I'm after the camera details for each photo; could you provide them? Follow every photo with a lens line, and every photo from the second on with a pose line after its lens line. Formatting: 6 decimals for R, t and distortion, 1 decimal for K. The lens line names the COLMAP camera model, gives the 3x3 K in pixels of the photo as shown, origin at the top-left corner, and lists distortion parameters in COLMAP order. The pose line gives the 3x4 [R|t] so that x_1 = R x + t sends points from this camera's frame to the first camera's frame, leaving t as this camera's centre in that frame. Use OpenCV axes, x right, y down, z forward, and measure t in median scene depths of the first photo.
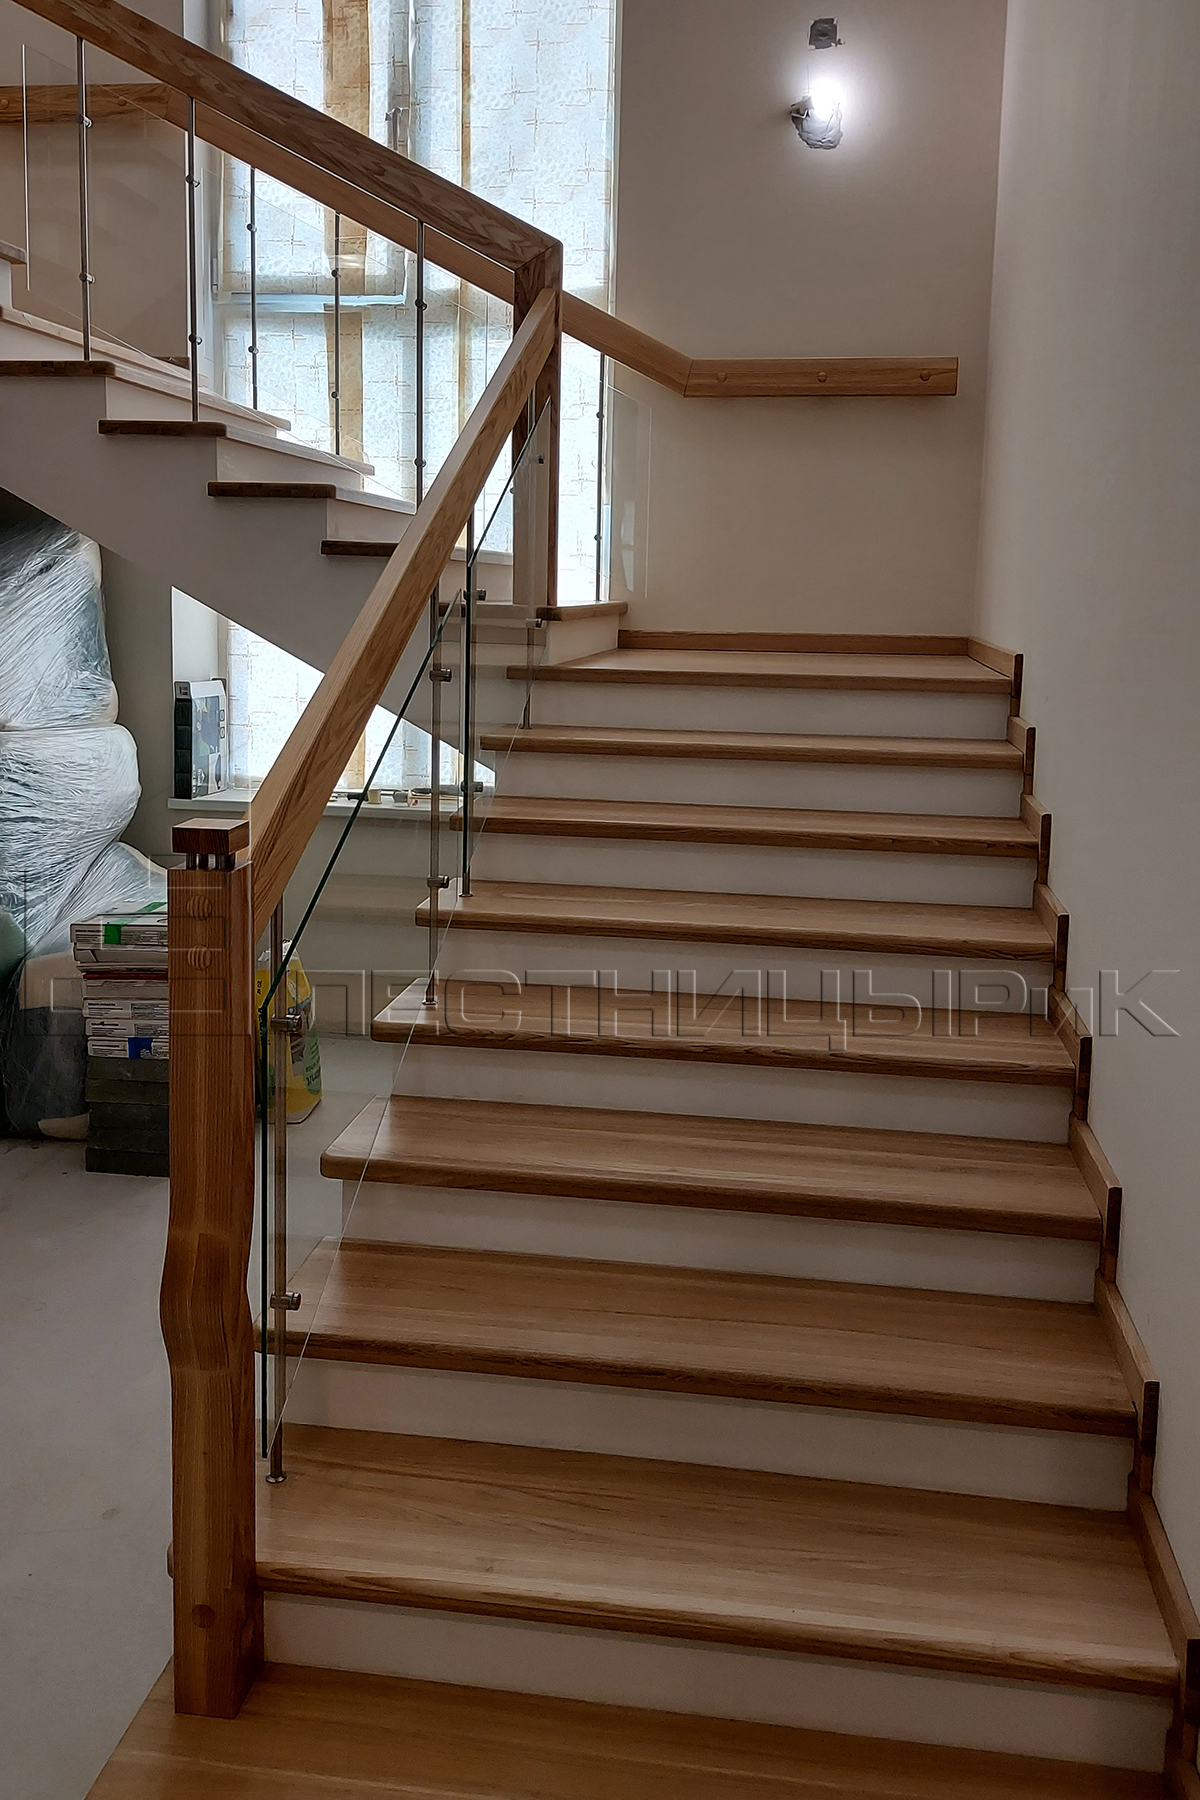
lens RADIAL K [[1573.5, 0, 593.1], [0, 1573.5, 789.1], [0, 0, 1]] dist [0.050733, -0.065302]
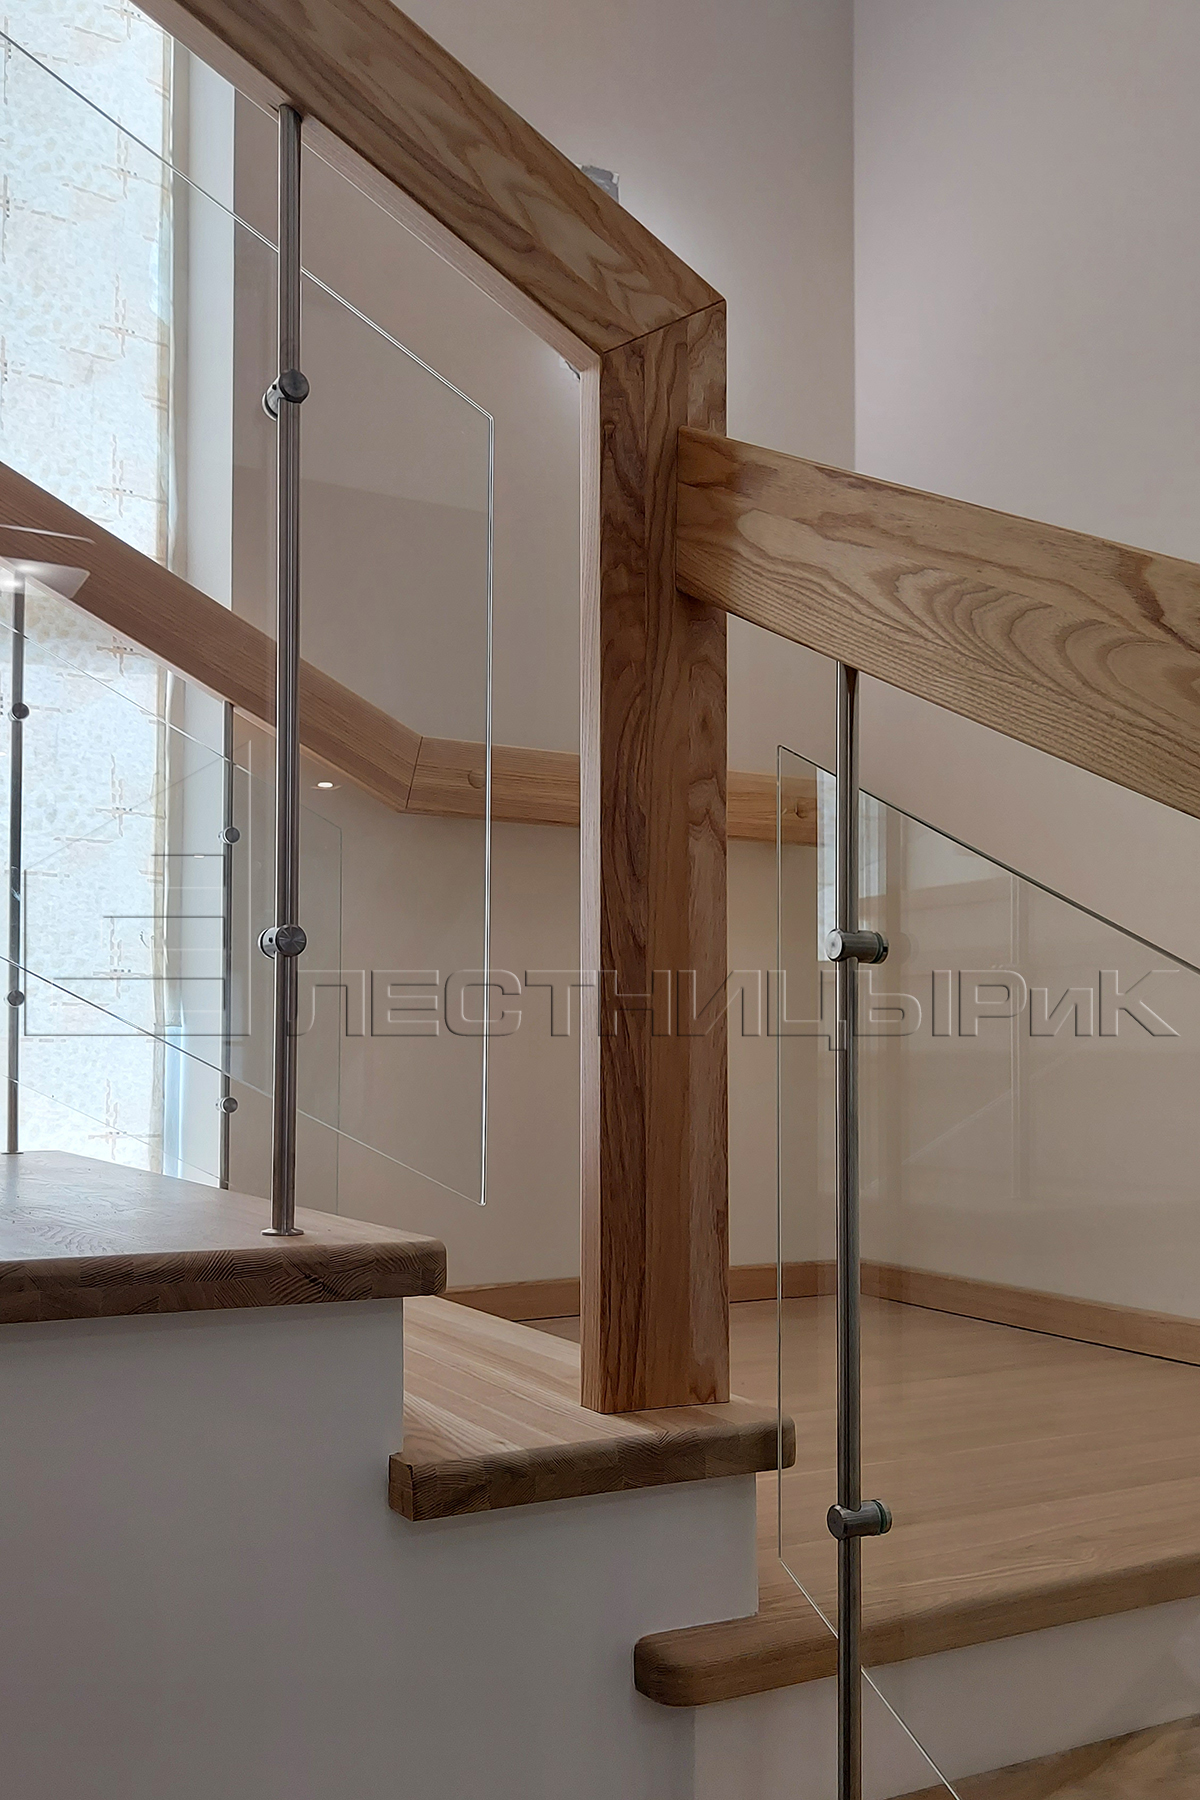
lens RADIAL K [[1575.4, 0, 596.2], [0, 1575.4, 1014.0], [0, 0, 1]] dist [0.053225, -0.060323]
pose [[0.793055, 0.003269, 0.609141, -0.179677], [0.090767, 0.988188, -0.123476, -0.117186], [-0.602349, 0.153213, 0.783391, 0.571510]]
